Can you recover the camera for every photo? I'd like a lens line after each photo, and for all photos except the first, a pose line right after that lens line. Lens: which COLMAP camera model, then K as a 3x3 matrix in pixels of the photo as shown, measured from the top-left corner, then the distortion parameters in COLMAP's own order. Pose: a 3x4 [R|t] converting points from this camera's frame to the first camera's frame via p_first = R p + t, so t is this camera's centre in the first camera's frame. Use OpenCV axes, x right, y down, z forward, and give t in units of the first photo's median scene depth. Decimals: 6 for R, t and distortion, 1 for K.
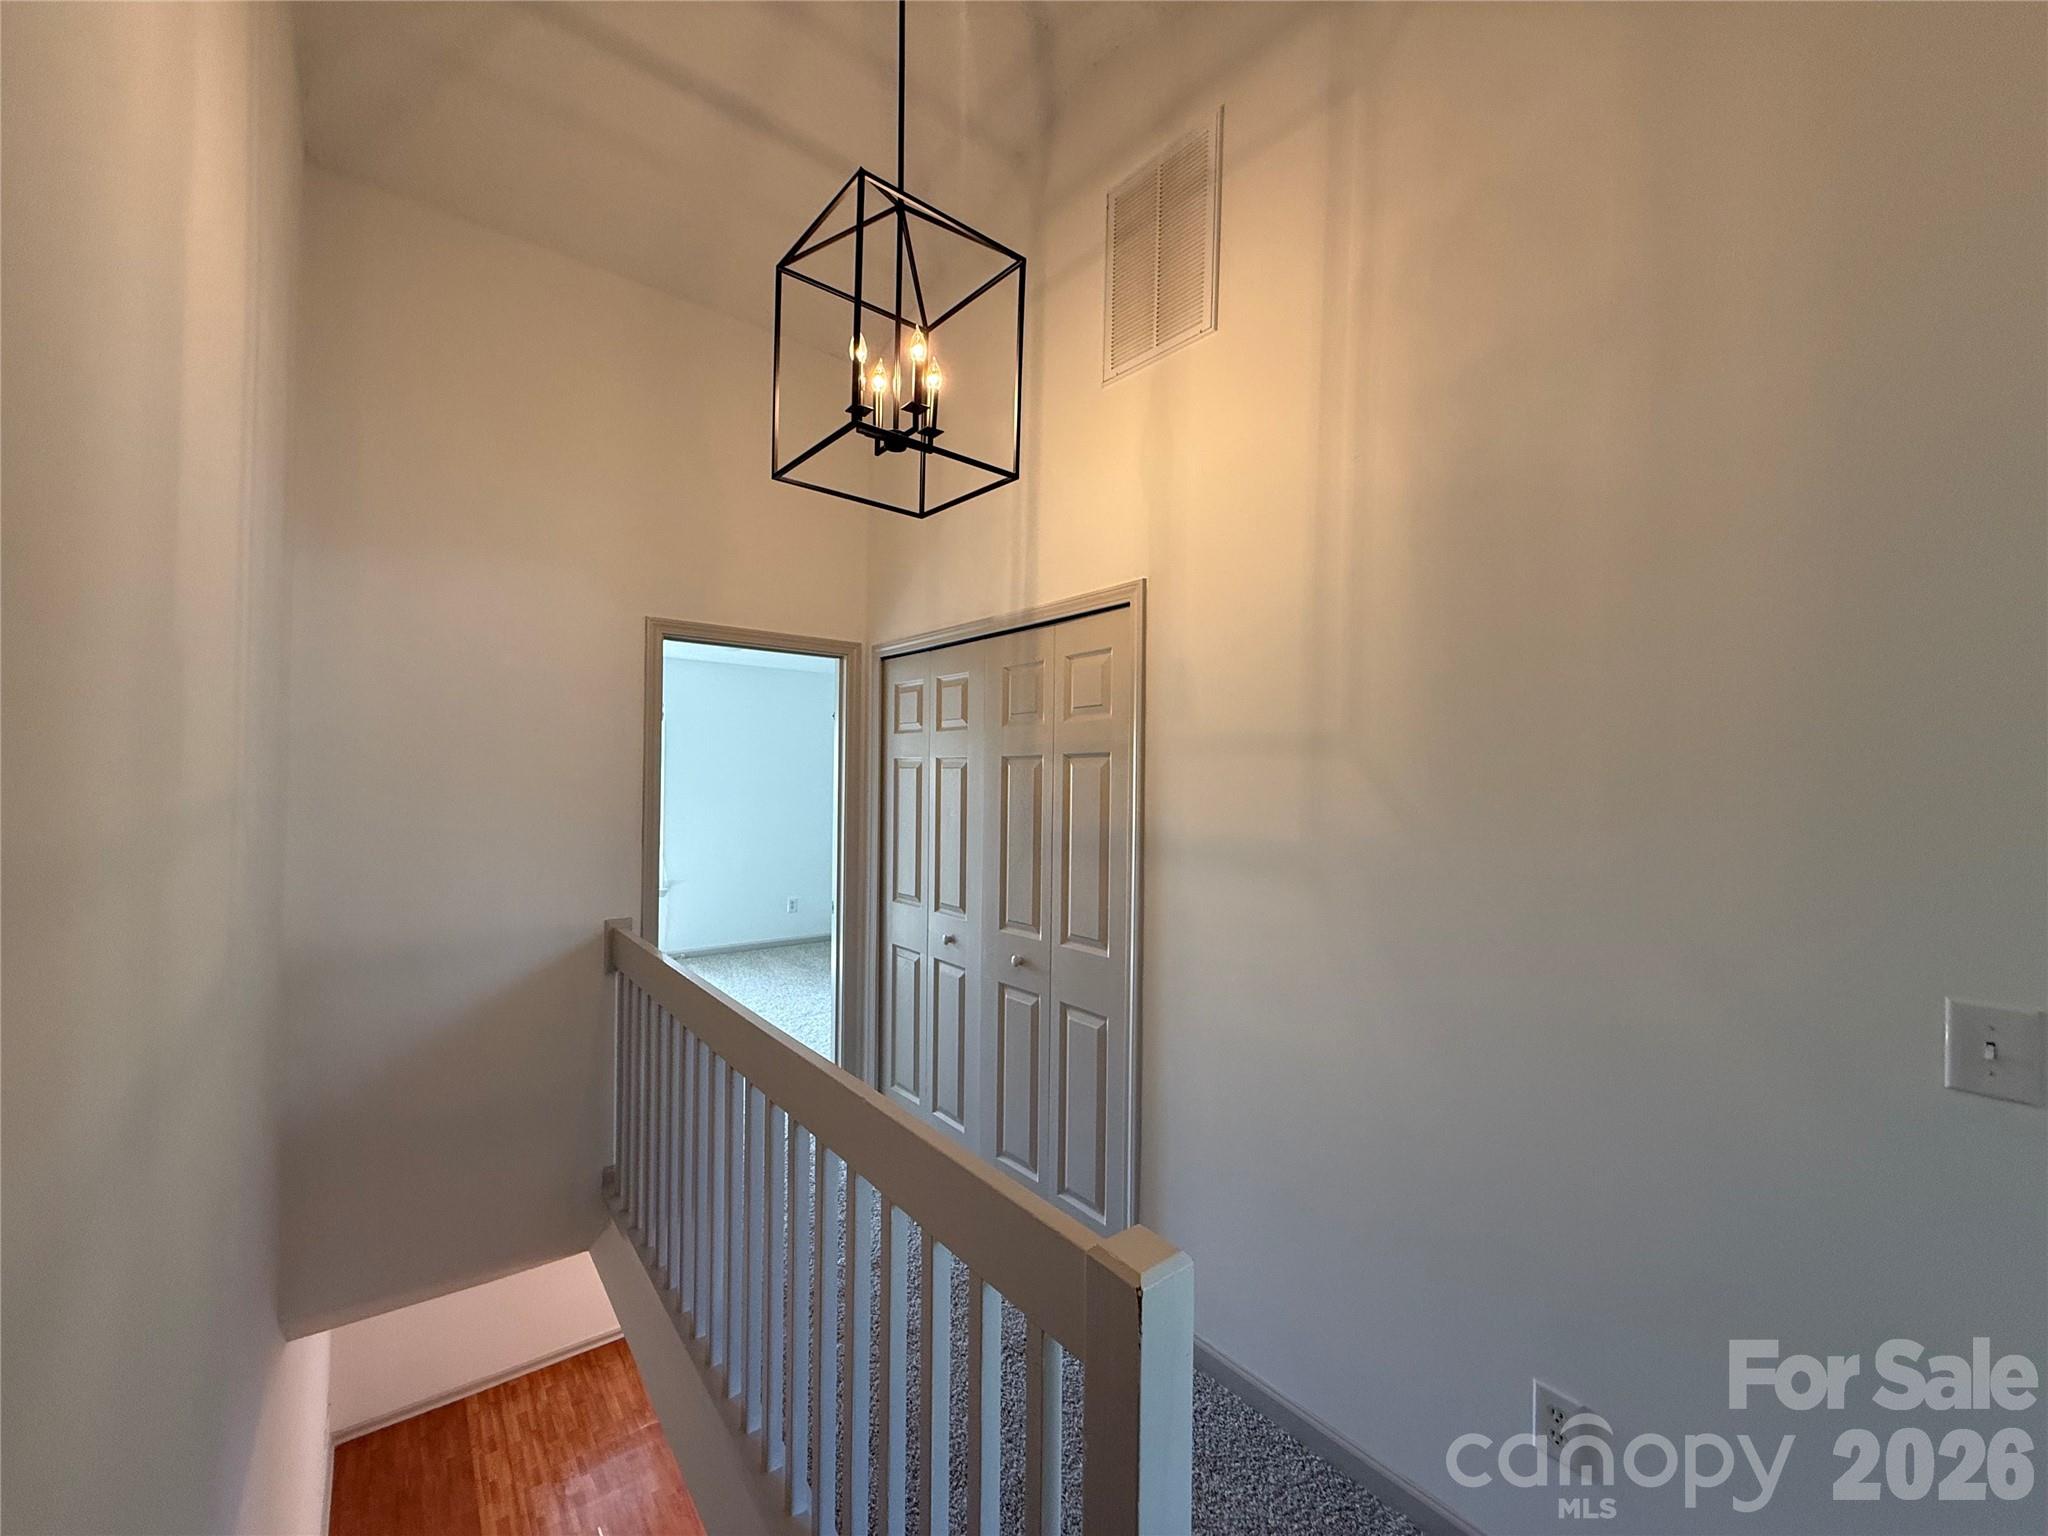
lens RADIAL K [[812.9, 0, 1014.2], [0, 812.9, 780.6], [0, 0, 1]] dist [0.002761, 0.000033]
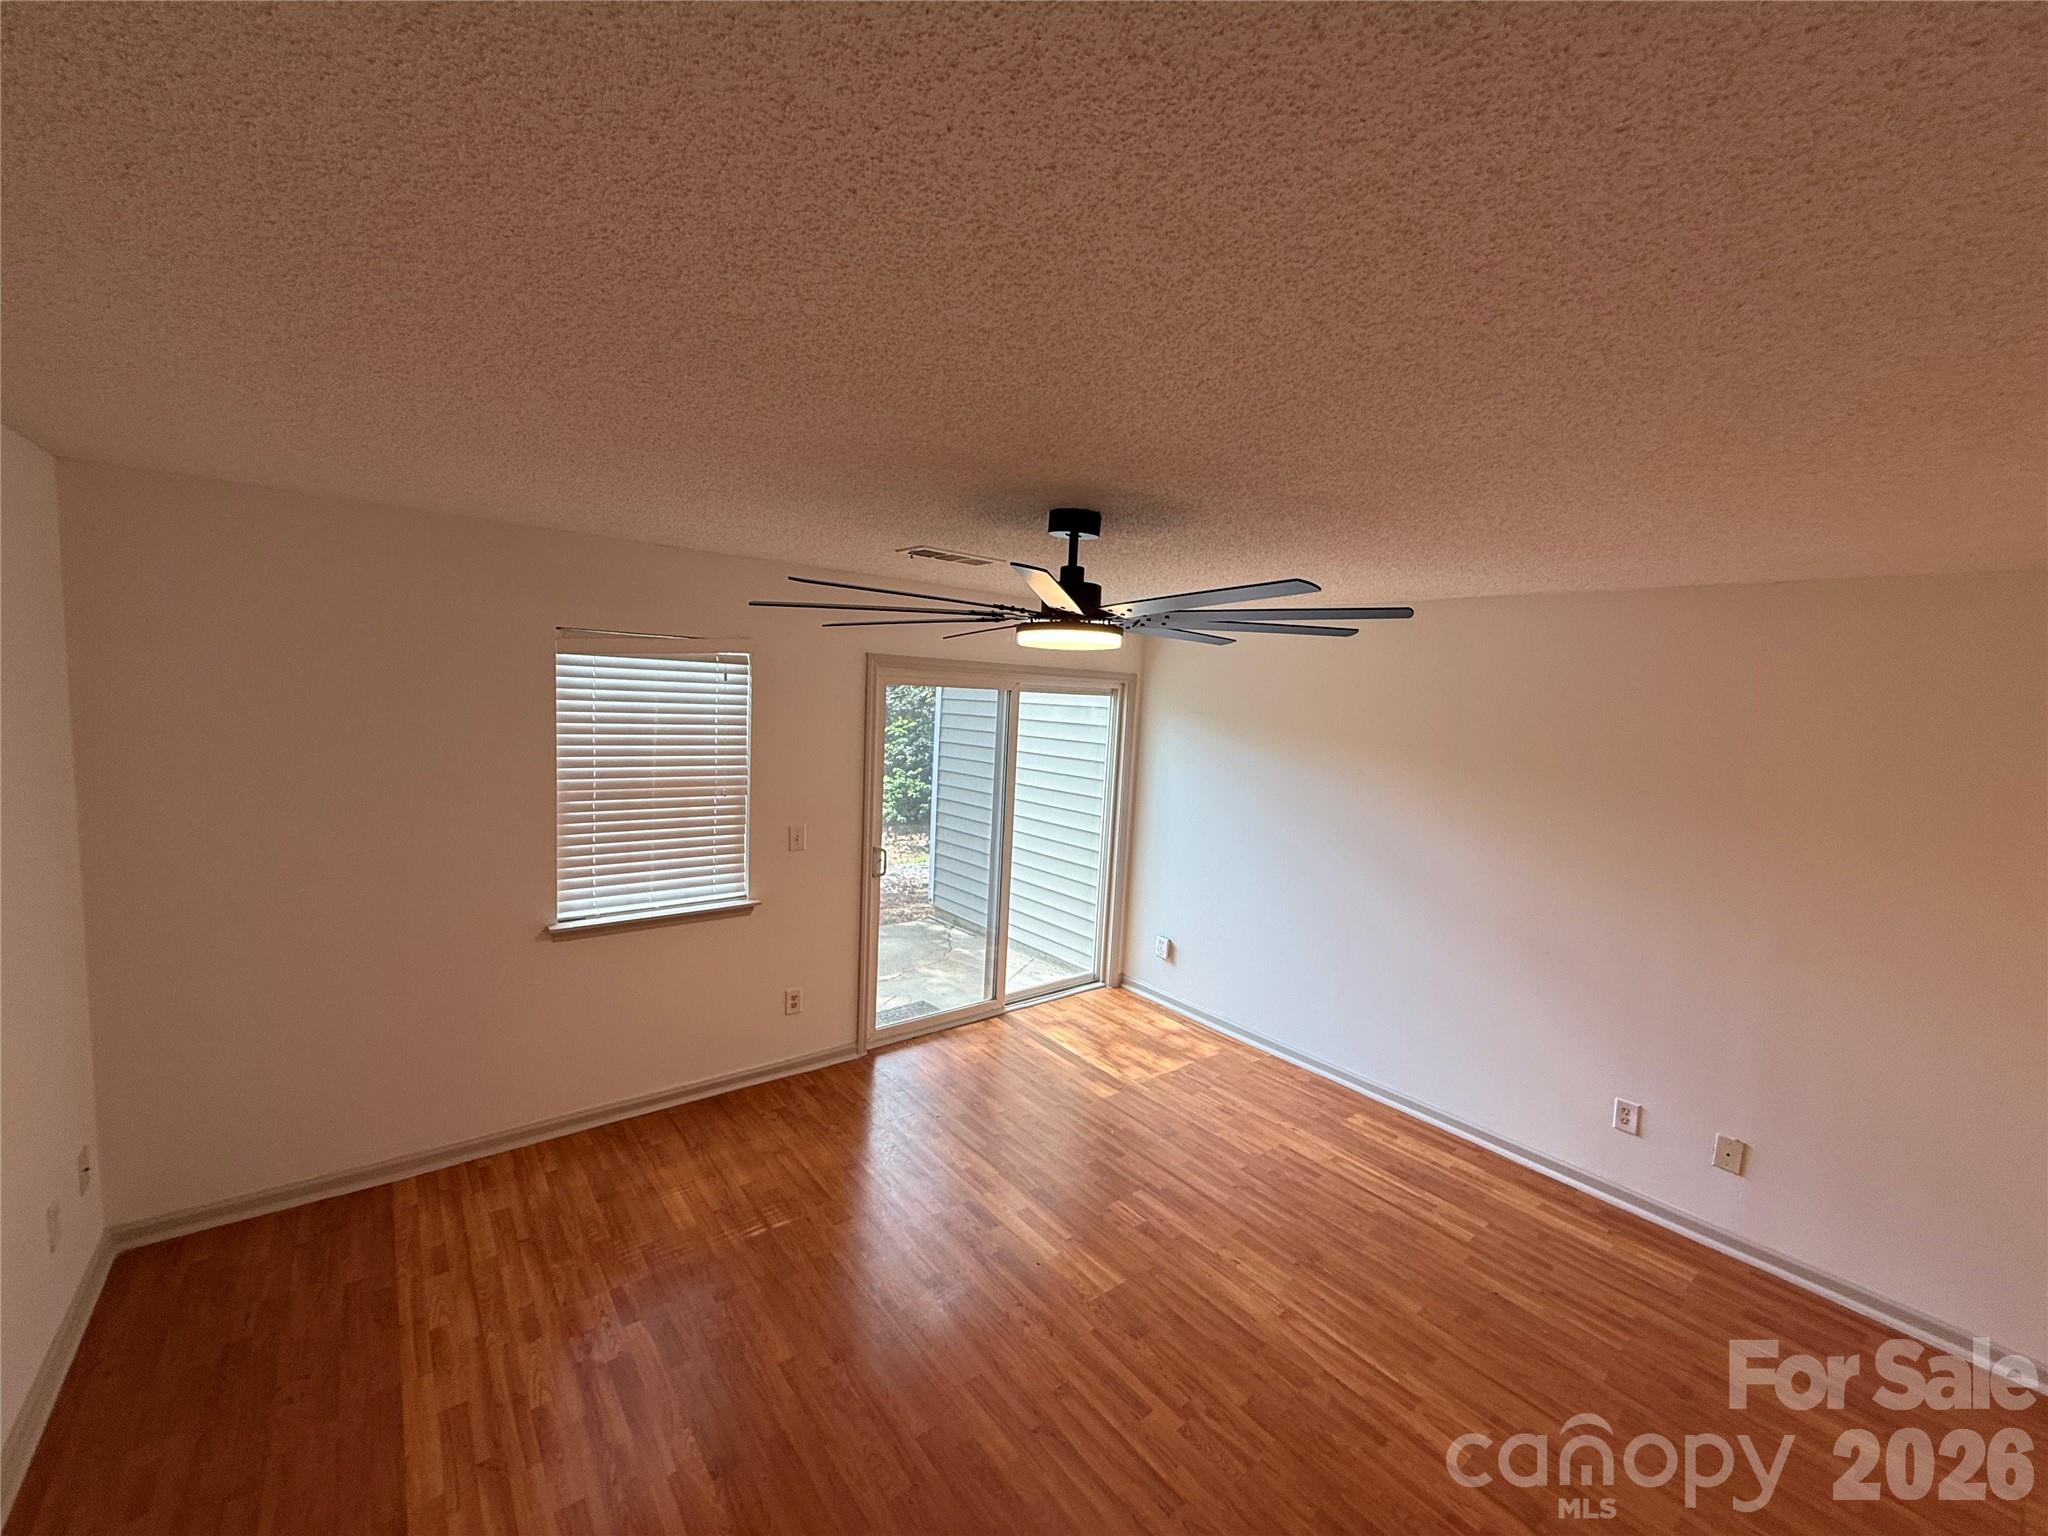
lens RADIAL K [[812.9, 0, 1019.7], [0, 812.9, 767.1], [0, 0, 1]] dist [0.002761, 0.000033]
pose [[0.998982, 0.041708, 0.017191, -0.303191], [-0.043043, 0.995323, 0.086483, 0.450112], [-0.013504, -0.087135, 0.996105, 0.518912]]
